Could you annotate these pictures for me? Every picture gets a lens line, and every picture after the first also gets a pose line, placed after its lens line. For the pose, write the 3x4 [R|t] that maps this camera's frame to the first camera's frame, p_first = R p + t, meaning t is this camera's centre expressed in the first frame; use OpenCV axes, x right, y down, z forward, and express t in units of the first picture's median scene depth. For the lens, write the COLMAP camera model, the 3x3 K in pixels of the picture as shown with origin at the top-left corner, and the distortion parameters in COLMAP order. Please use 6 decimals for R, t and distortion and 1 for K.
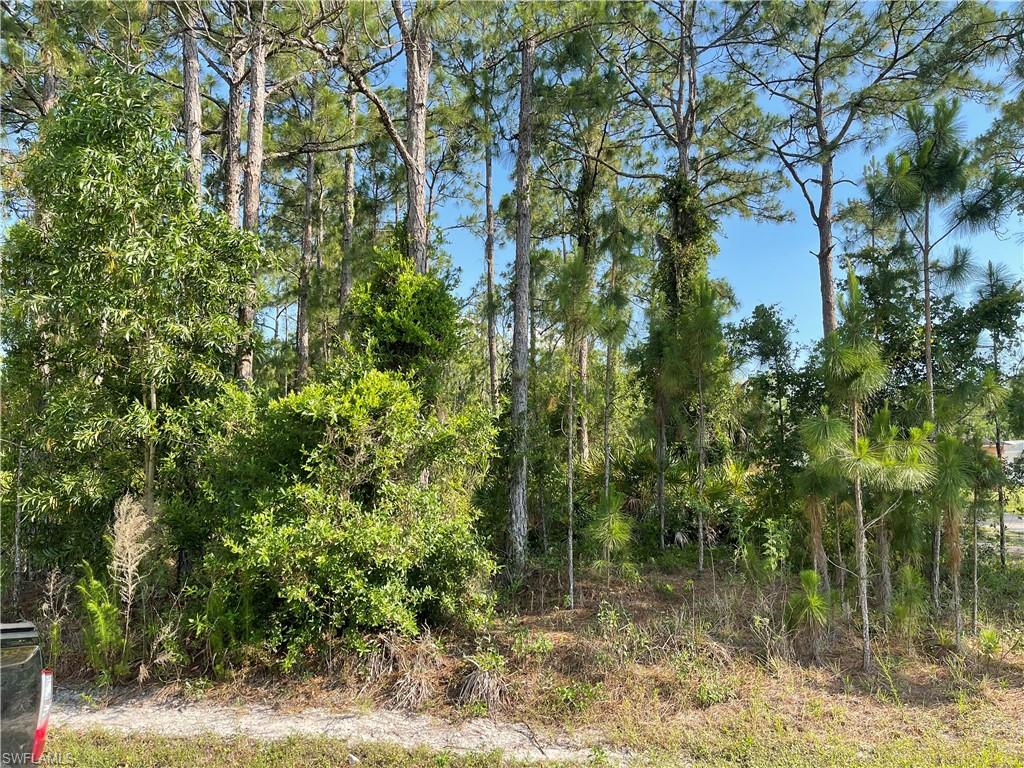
lens RADIAL K [[774.2, 0, 516.9], [0, 774.2, 382.2], [0, 0, 1]] dist [0.070820, -0.089392]
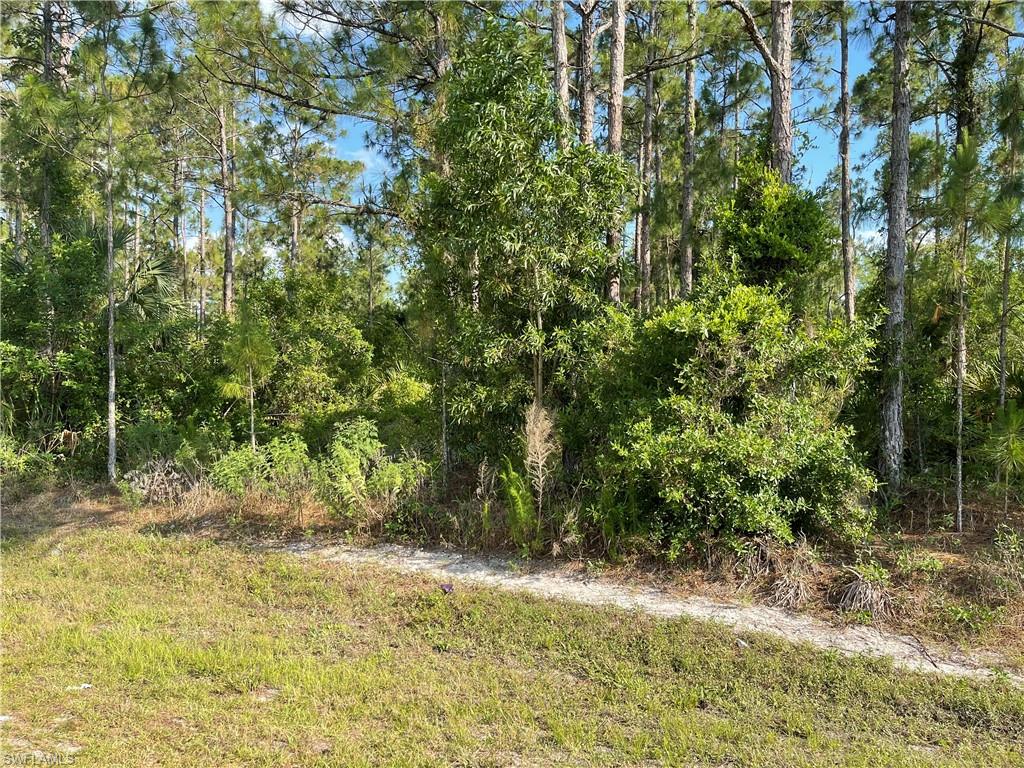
lens RADIAL K [[774.2, 0, 516.9], [0, 774.2, 382.2], [0, 0, 1]] dist [0.070820, -0.089392]
pose [[0.913287, 0.003928, -0.407298, -0.036984], [0.040949, 0.994002, 0.101406, -0.006956], [0.405253, -0.109291, 0.907648, -0.063949]]
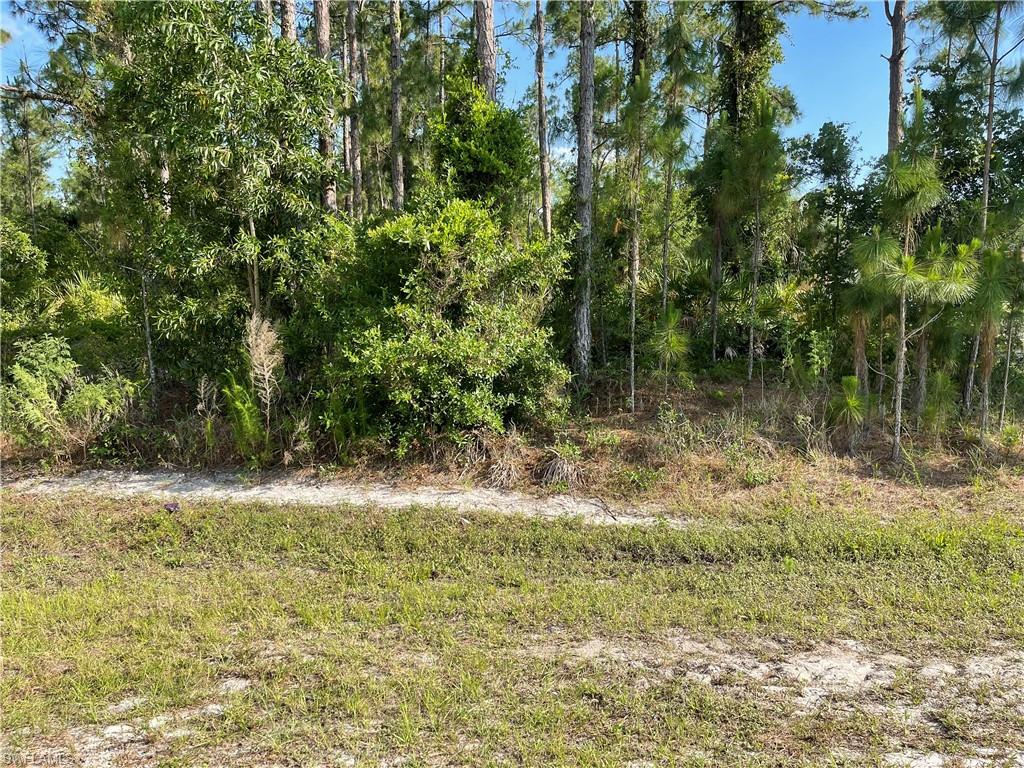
lens RADIAL K [[774.2, 0, 516.9], [0, 774.2, 382.2], [0, 0, 1]] dist [0.070820, -0.089392]
pose [[0.998439, -0.004871, -0.055644, -0.040121], [0.017347, 0.973974, 0.225994, -0.011343], [0.053095, -0.226606, 0.972538, -0.111863]]
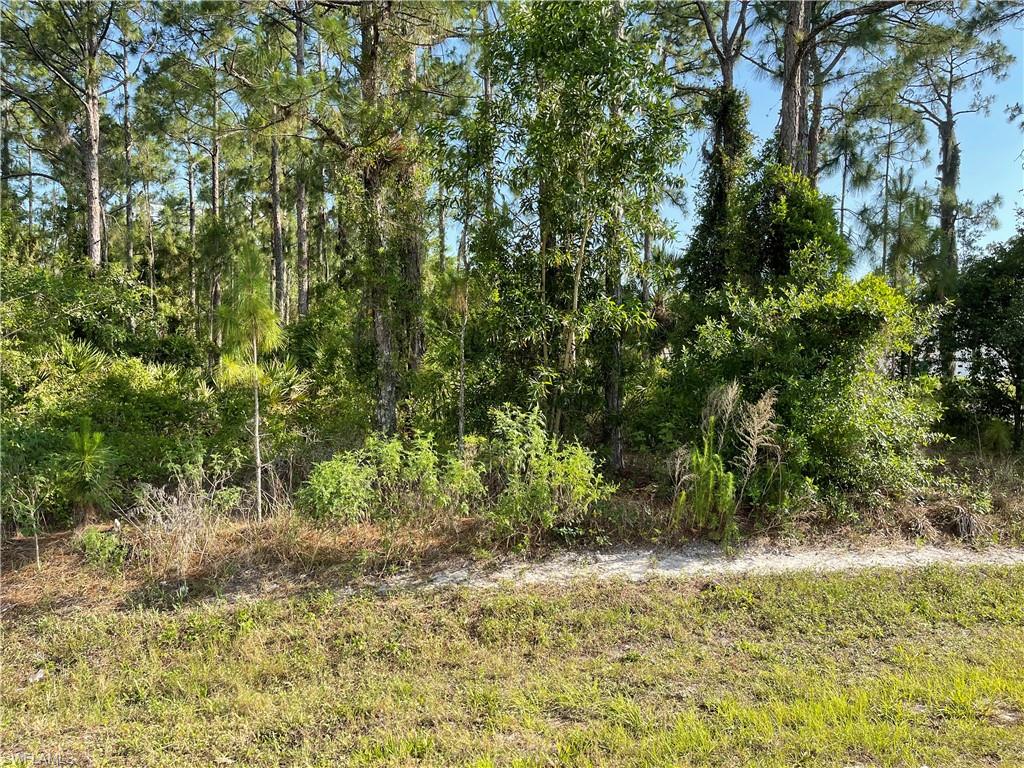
lens RADIAL K [[774.2, 0, 516.9], [0, 774.2, 382.2], [0, 0, 1]] dist [0.070820, -0.089392]
pose [[0.960079, -0.010137, 0.279546, -0.976418], [-0.027237, 0.991207, 0.129487, 0.004345], [-0.278400, -0.131932, 0.951361, -0.003003]]
